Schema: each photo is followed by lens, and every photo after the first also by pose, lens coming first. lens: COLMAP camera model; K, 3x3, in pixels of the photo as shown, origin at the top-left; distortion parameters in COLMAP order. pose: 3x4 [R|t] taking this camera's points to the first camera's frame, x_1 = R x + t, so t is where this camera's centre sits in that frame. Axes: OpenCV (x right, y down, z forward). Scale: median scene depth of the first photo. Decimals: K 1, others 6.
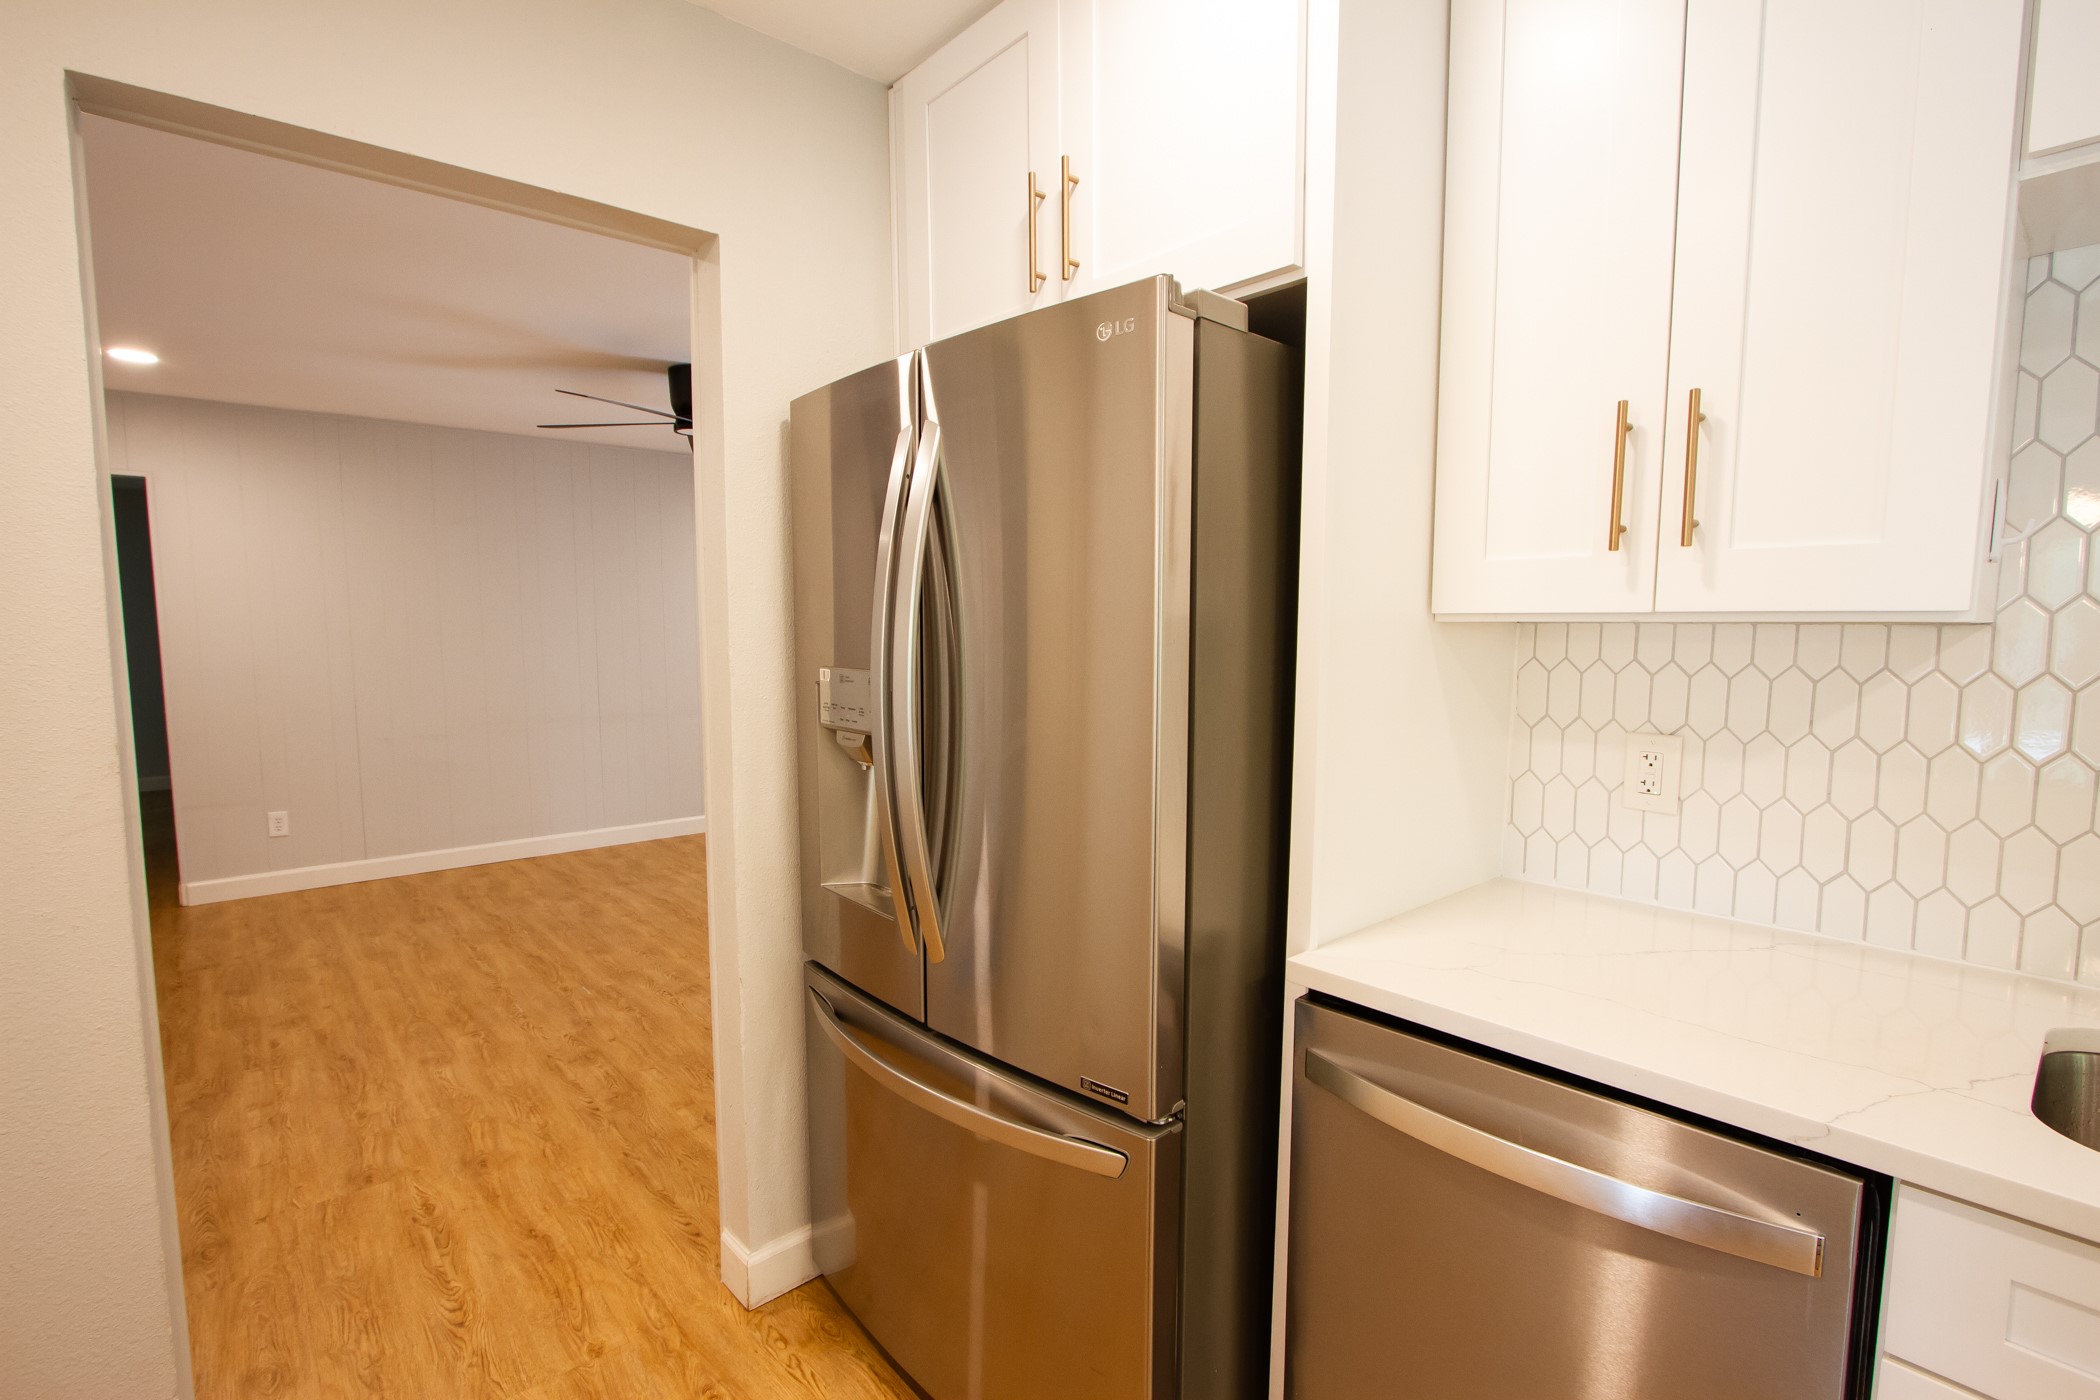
lens RADIAL K [[983.8, 0, 1071.7], [0, 983.8, 726.2], [0, 0, 1]] dist [-0.015061, 0.000340]
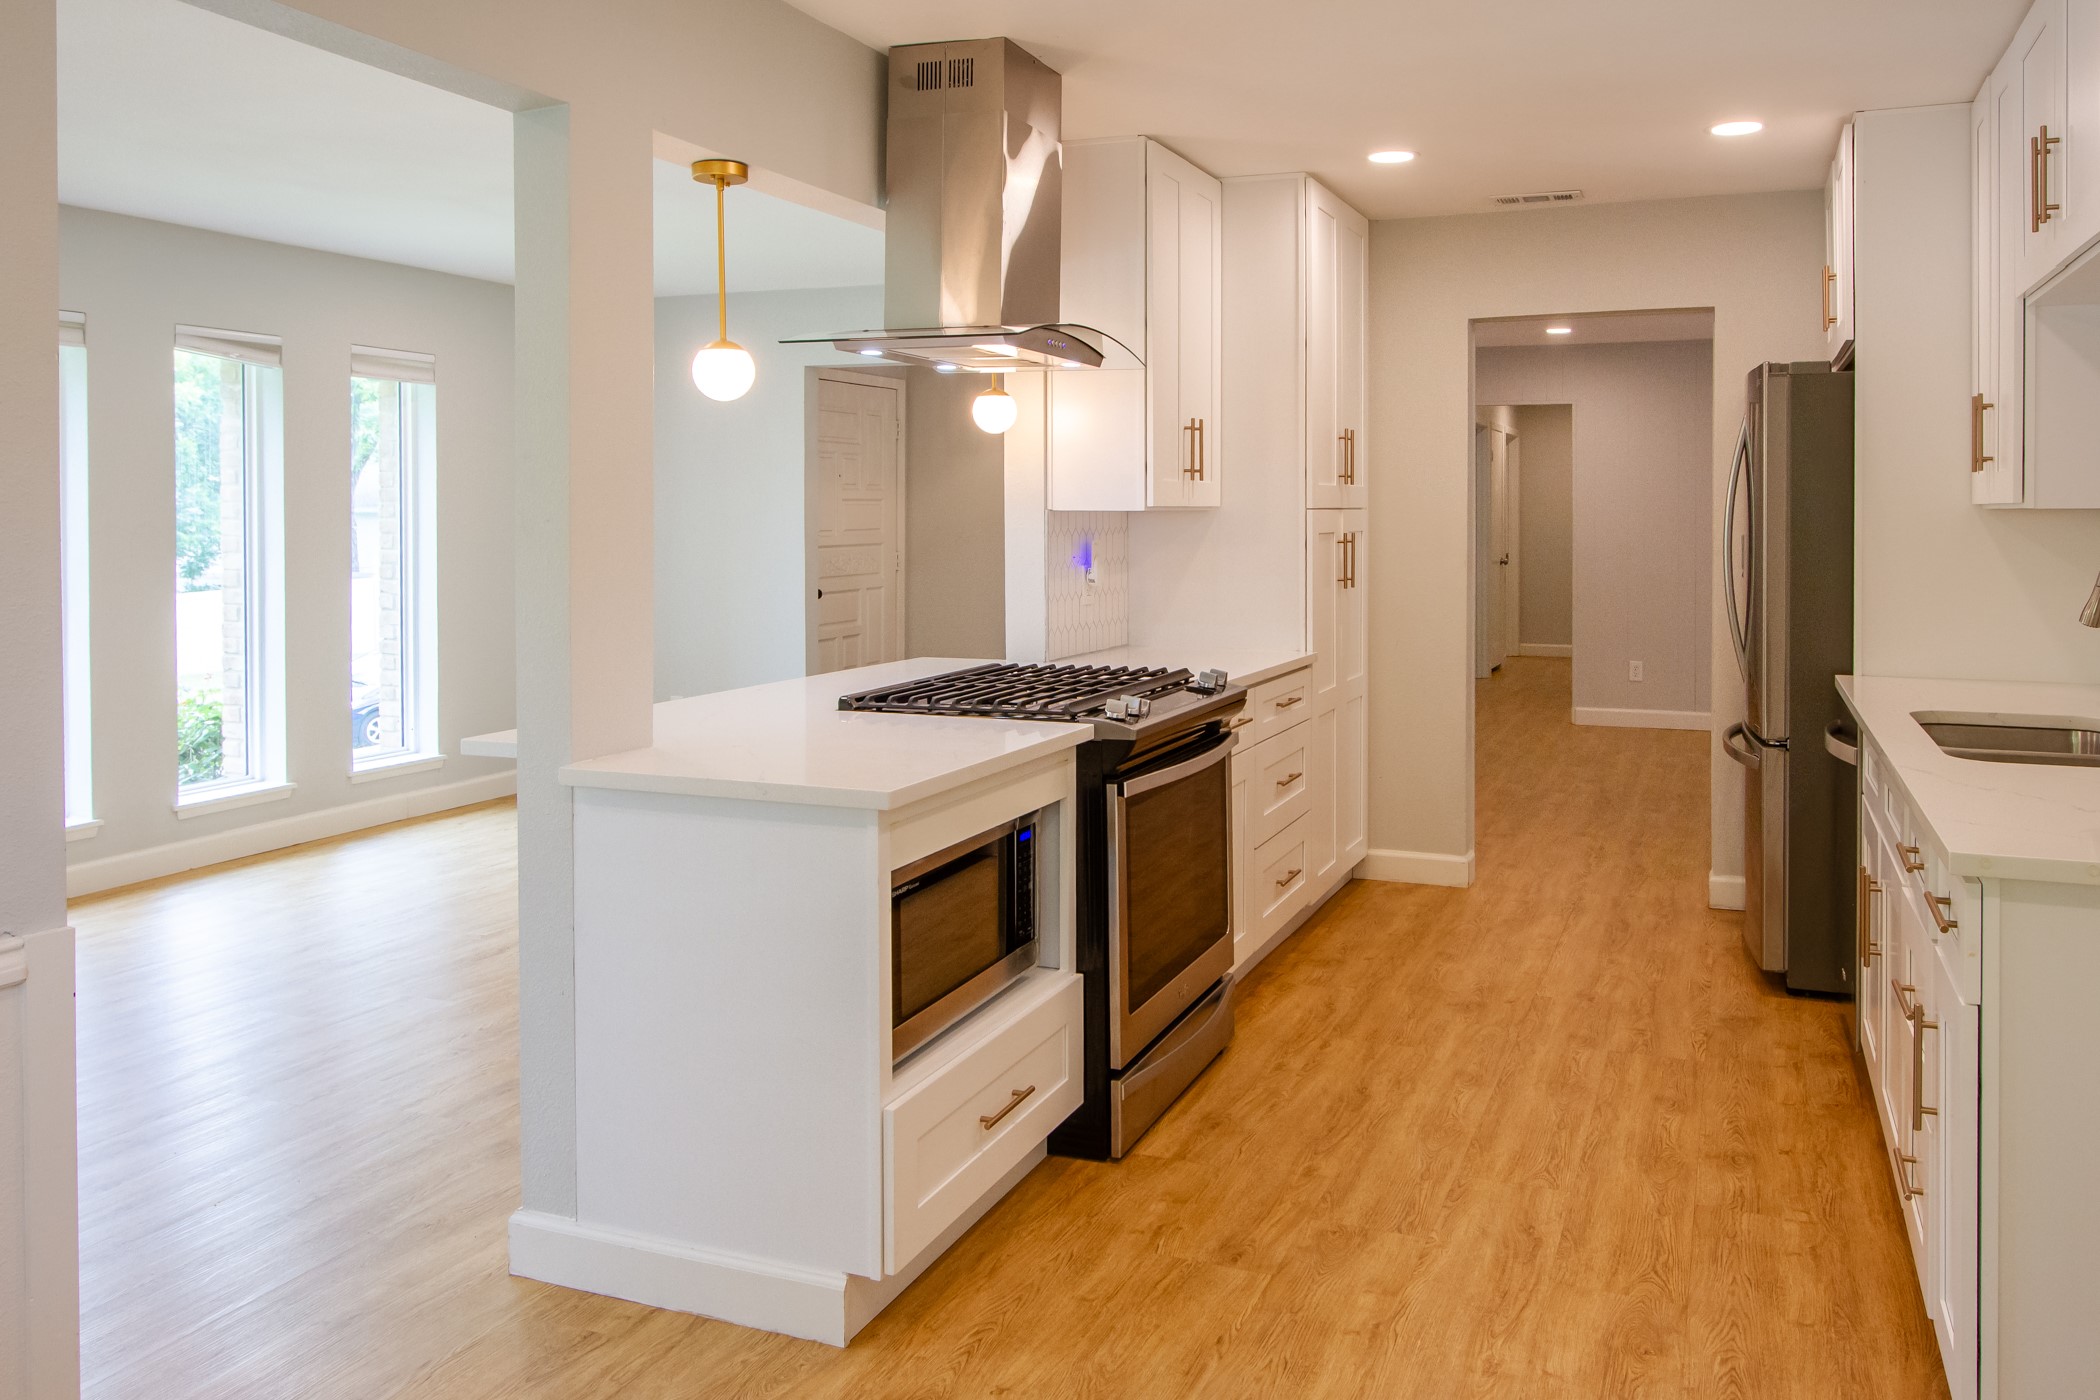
lens RADIAL K [[1552.0, 0, 1156.0], [0, 1552.0, 508.7], [0, 0, 1]] dist [0.001231, 0.005386]
pose [[0.466638, -0.000332, -0.884448, 1.807178], [-0.090001, 0.994791, -0.047858, 0.131628], [0.879857, 0.101934, 0.464177, -1.319917]]
